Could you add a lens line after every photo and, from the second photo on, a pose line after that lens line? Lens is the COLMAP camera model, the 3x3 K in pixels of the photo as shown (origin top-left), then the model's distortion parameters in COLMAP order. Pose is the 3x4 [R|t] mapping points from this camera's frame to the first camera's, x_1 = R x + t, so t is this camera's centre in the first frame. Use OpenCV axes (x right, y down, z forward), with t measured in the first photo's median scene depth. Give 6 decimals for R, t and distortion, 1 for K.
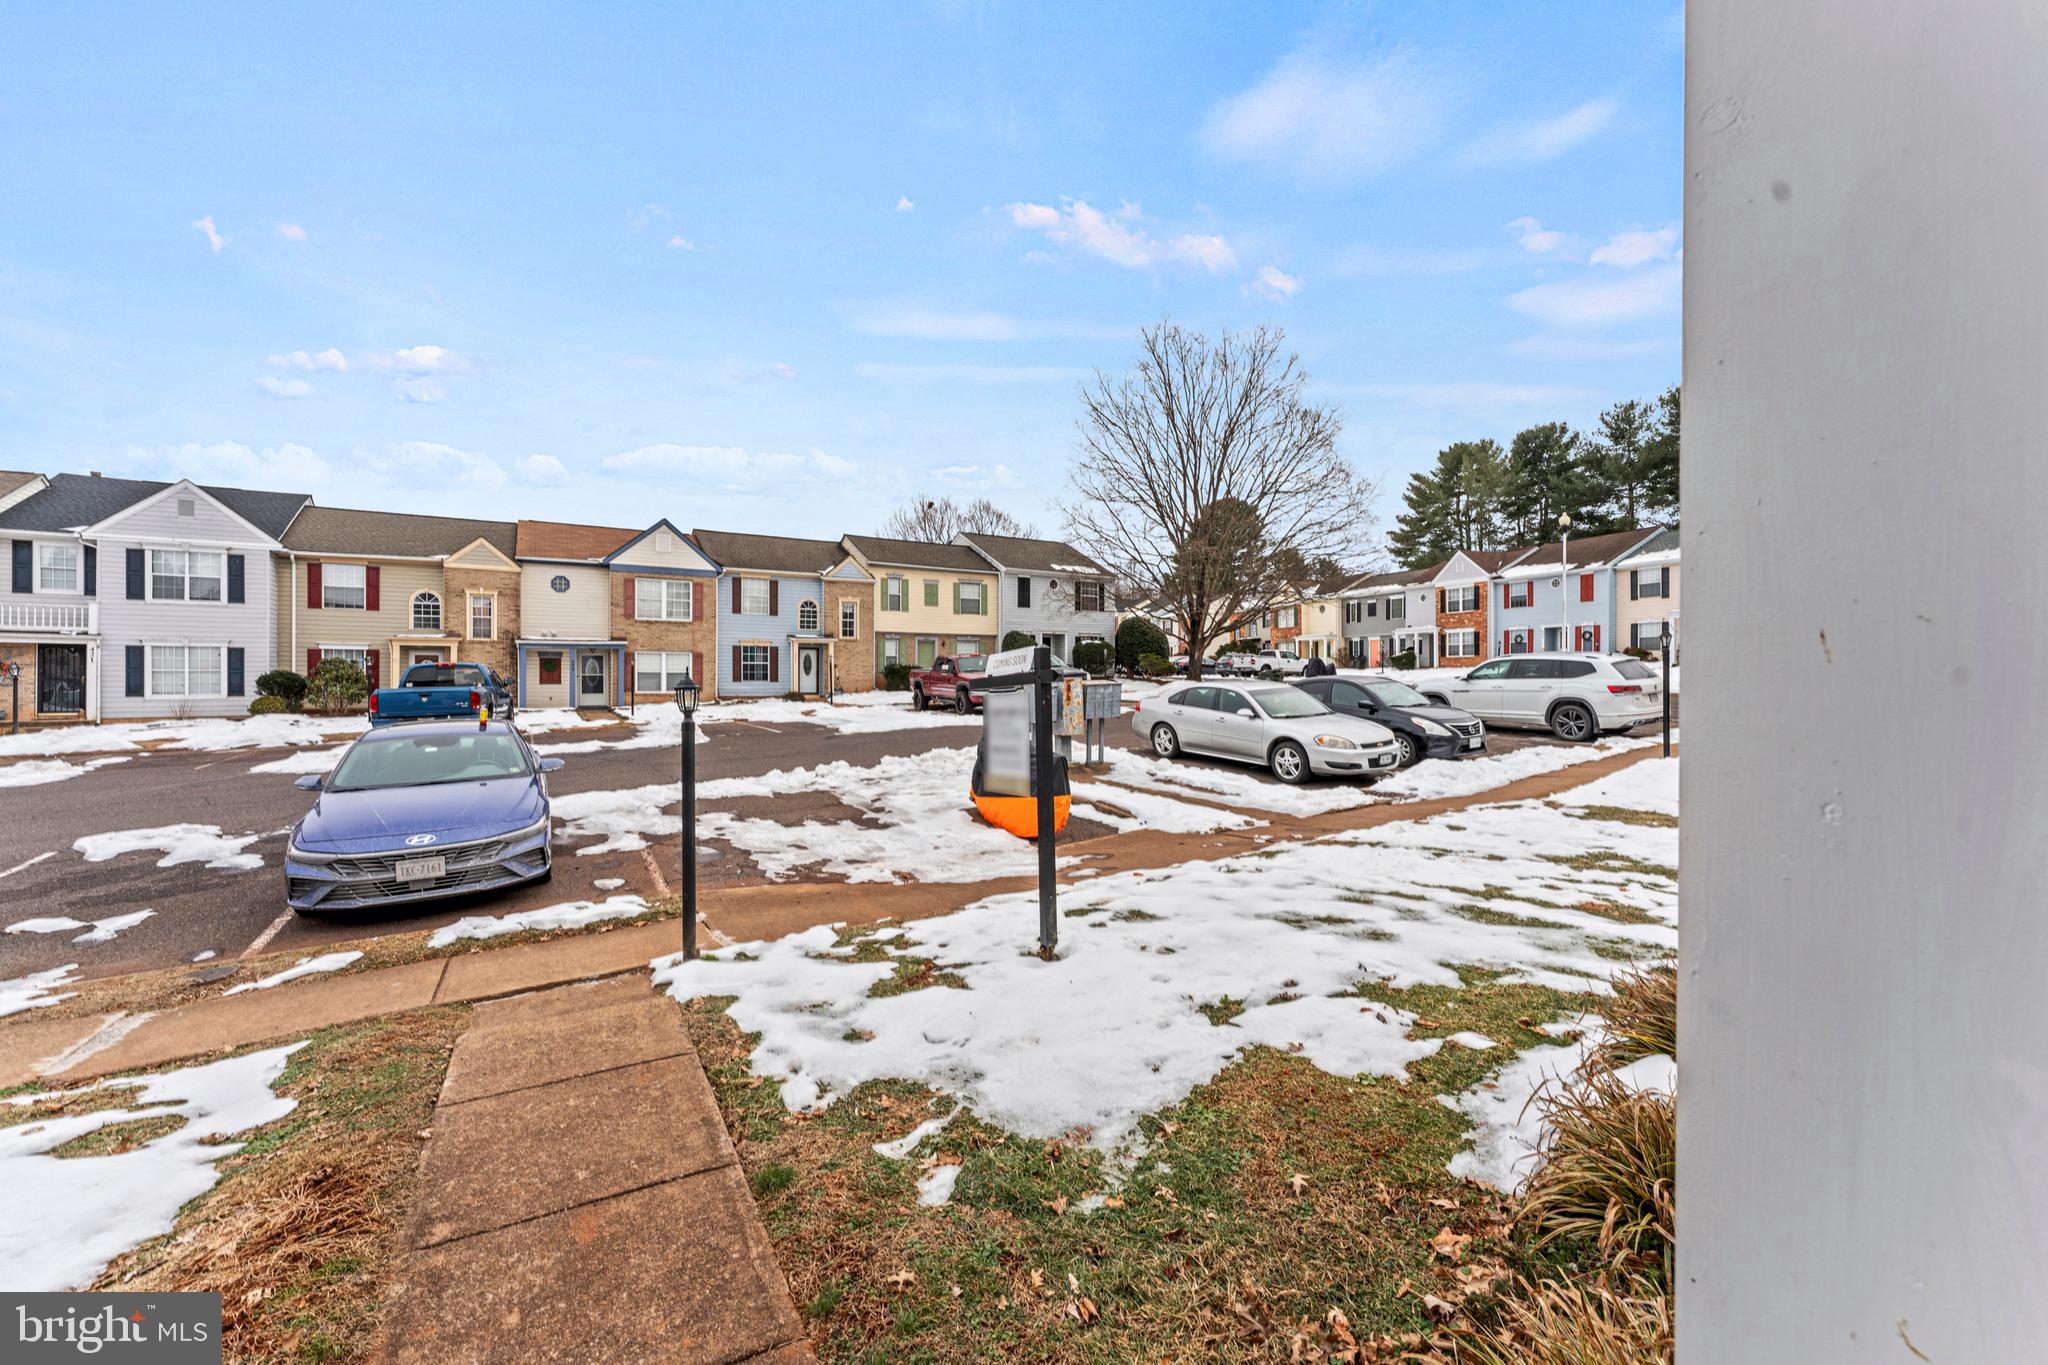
lens RADIAL K [[824.0, 0, 1021.4], [0, 824.0, 680.3], [0, 0, 1]] dist [-0.000702, -0.000140]
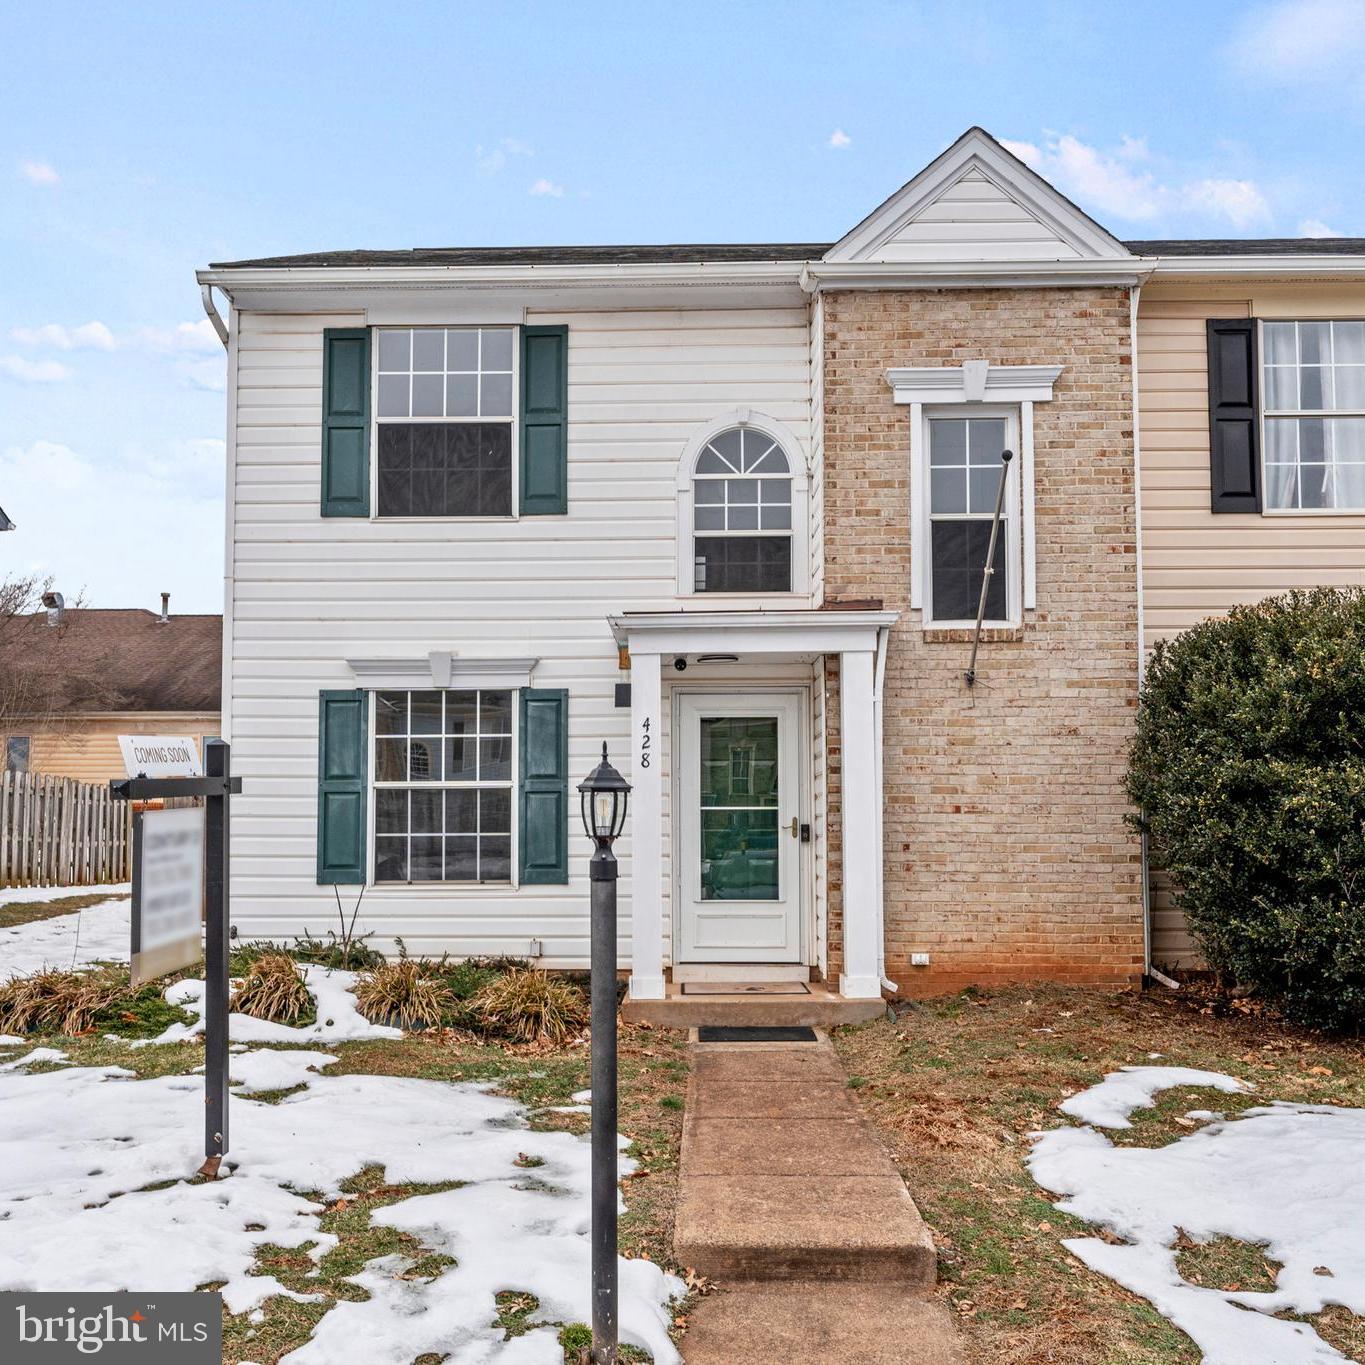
lens RADIAL K [[1295.9, 0, 696.2], [0, 1295.9, 775.0], [0, 0, 1]] dist [-0.003227, 0.000000]
pose [[-0.866171, 0.024323, 0.499156, -0.927097], [0.001475, 0.998935, -0.046117, 0.040829], [-0.499746, -0.039209, -0.865284, 1.822959]]
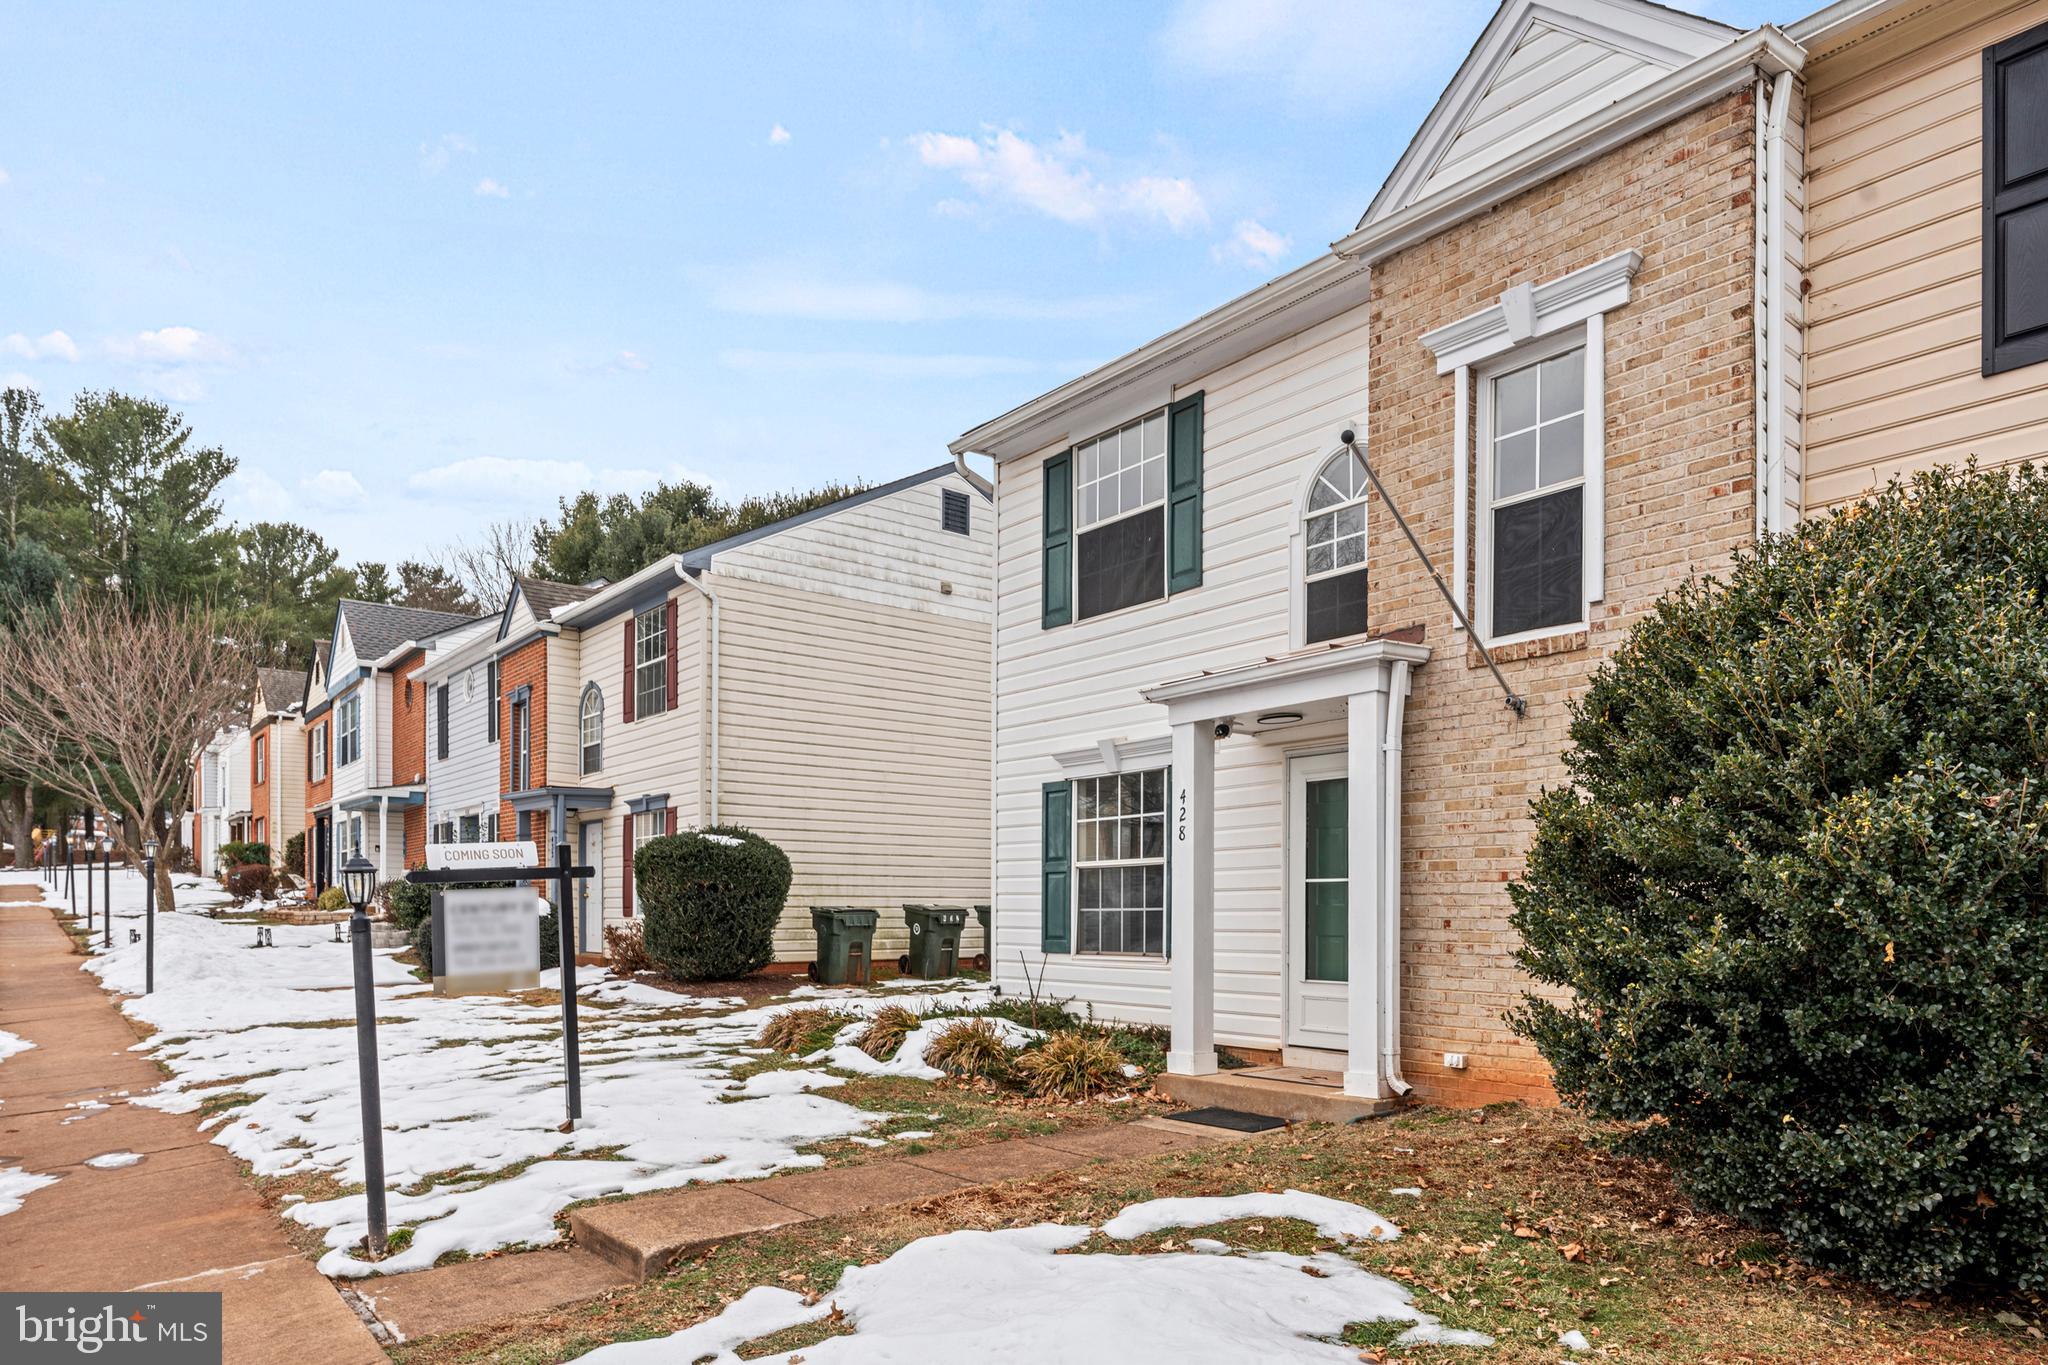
lens RADIAL K [[1340.4, 0, 1012.7], [0, 1340.4, 934.4], [0, 0, 1]] dist [-0.001108, -0.001472]
pose [[-0.132787, -0.013202, 0.991057, -1.835379], [-0.002730, 0.999912, 0.012954, 0.053555], [-0.991141, -0.000986, -0.132811, 0.670753]]
